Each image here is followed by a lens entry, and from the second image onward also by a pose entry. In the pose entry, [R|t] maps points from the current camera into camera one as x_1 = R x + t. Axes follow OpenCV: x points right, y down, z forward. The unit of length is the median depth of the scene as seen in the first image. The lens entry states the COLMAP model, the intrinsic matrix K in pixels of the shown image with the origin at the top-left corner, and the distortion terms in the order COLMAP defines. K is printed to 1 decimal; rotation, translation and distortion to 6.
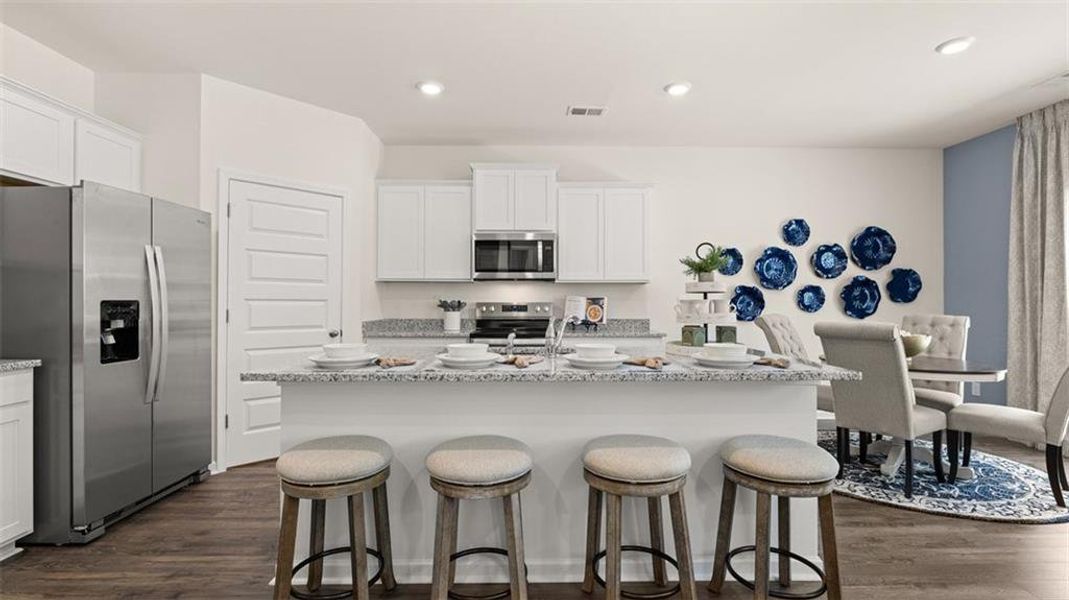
lens RADIAL K [[450.9, 0, 527.1], [0, 450.9, 299.5], [0, 0, 1]] dist [0.000836, 0.000039]
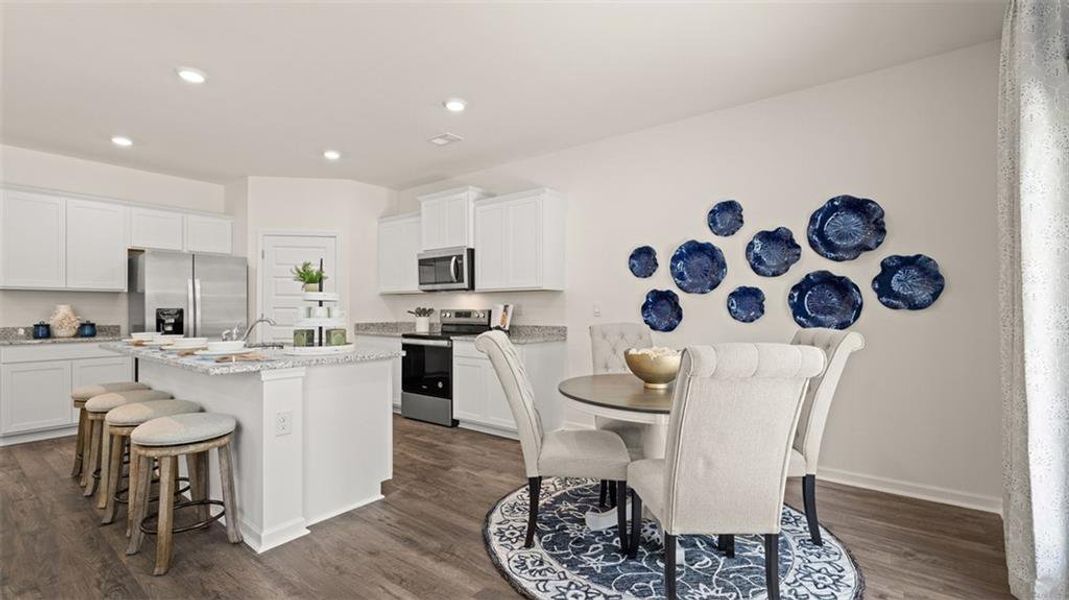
lens RADIAL K [[436.1, 0, 579.1], [0, 436.1, 312.2], [0, 0, 1]] dist [0.000905, 0.000087]
pose [[0.811877, 0.003044, -0.583821, 0.887597], [0.004446, 0.999925, 0.011395, 0.001967], [0.583812, -0.011847, 0.811802, 0.266245]]
